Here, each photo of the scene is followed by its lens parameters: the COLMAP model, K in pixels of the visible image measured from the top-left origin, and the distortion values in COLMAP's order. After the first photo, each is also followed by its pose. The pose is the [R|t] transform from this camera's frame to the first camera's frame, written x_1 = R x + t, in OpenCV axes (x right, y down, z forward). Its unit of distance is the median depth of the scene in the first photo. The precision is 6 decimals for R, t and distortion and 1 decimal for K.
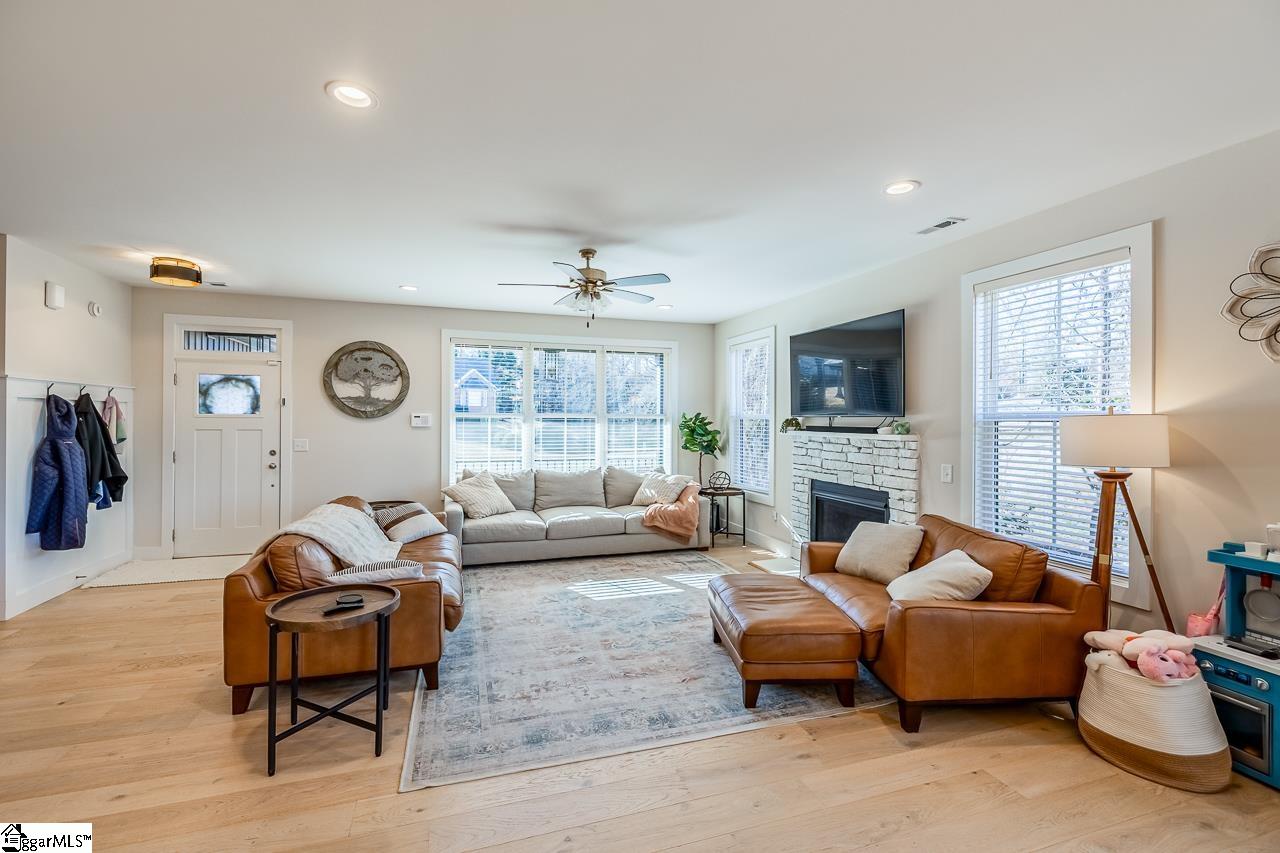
lens RADIAL K [[539.8, 0, 637.5], [0, 539.8, 425.5], [0, 0, 1]] dist [0.000836, -0.001099]
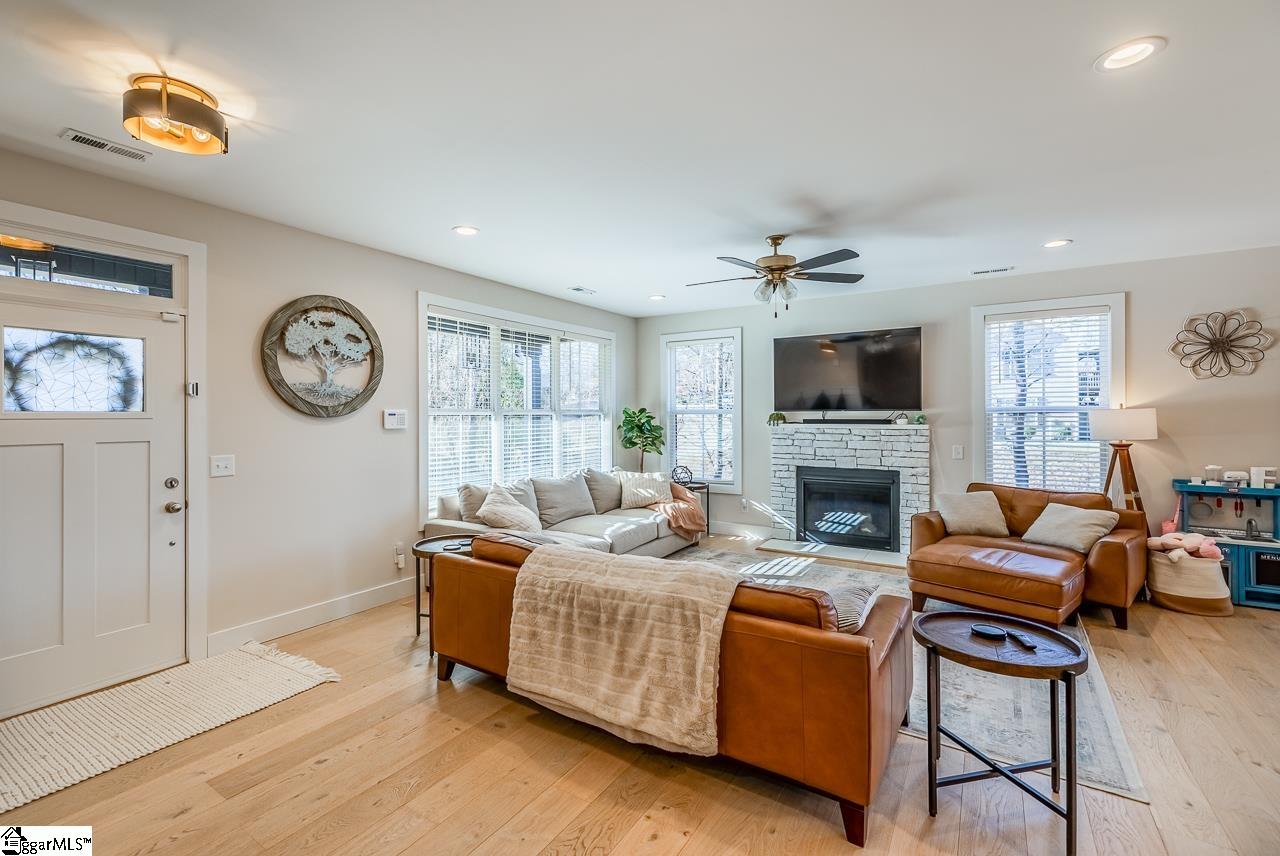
lens RADIAL K [[539.8, 0, 636.4], [0, 539.8, 424.1], [0, 0, 1]] dist [0.000836, -0.001099]
pose [[0.797689, -0.019247, 0.602762, -0.635998], [0.016797, 0.999812, 0.009698, -0.006175], [-0.602835, 0.002389, 0.797862, 0.290302]]
